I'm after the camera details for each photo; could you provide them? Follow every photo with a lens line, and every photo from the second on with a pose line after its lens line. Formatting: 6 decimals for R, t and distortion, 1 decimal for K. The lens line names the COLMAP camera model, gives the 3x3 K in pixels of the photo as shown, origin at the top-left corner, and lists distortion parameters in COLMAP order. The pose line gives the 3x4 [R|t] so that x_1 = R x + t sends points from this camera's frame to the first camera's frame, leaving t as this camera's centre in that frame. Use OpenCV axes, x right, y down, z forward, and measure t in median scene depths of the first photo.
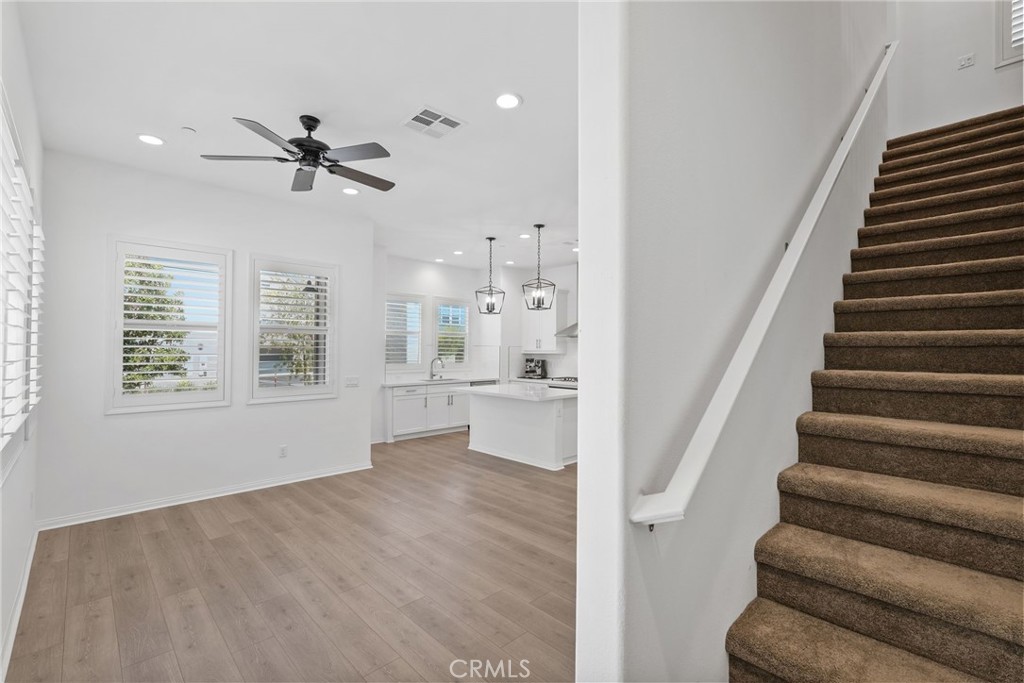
lens RADIAL K [[451.2, 0, 512.0], [0, 451.2, 341.5], [0, 0, 1]] dist [-0.020993, 0.011260]
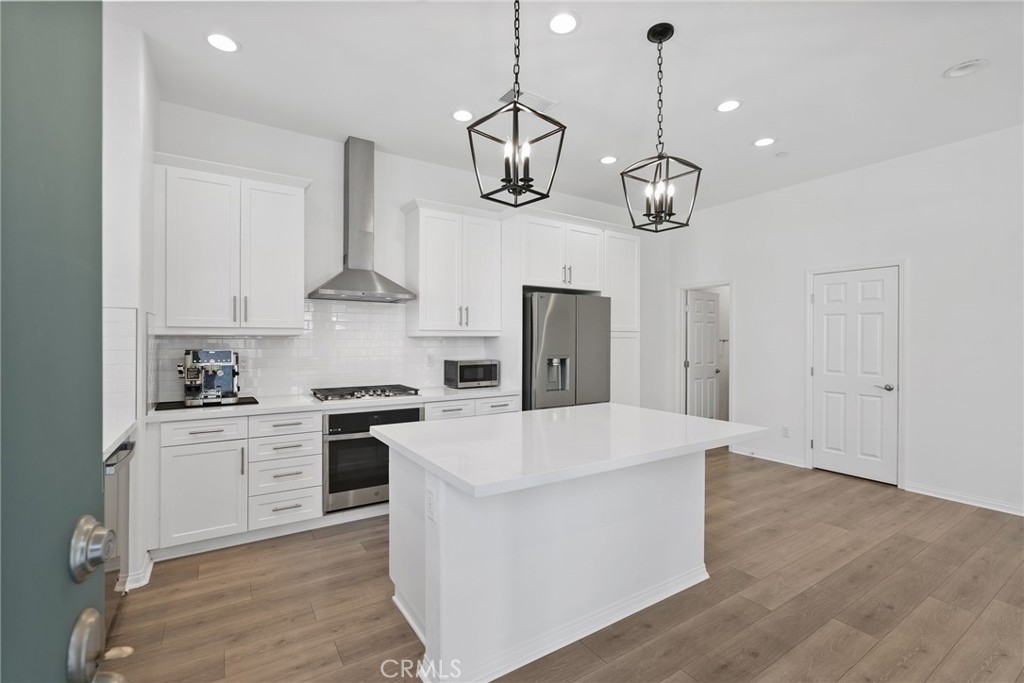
lens RADIAL K [[451.2, 0, 512.0], [0, 451.2, 341.5], [0, 0, 1]] dist [-0.020993, 0.011260]
pose [[0.190378, -0.005046, 0.981698, -0.260942], [-0.018381, 0.999793, 0.008703, 0.024347], [-0.981539, -0.019701, 0.190246, 0.712978]]
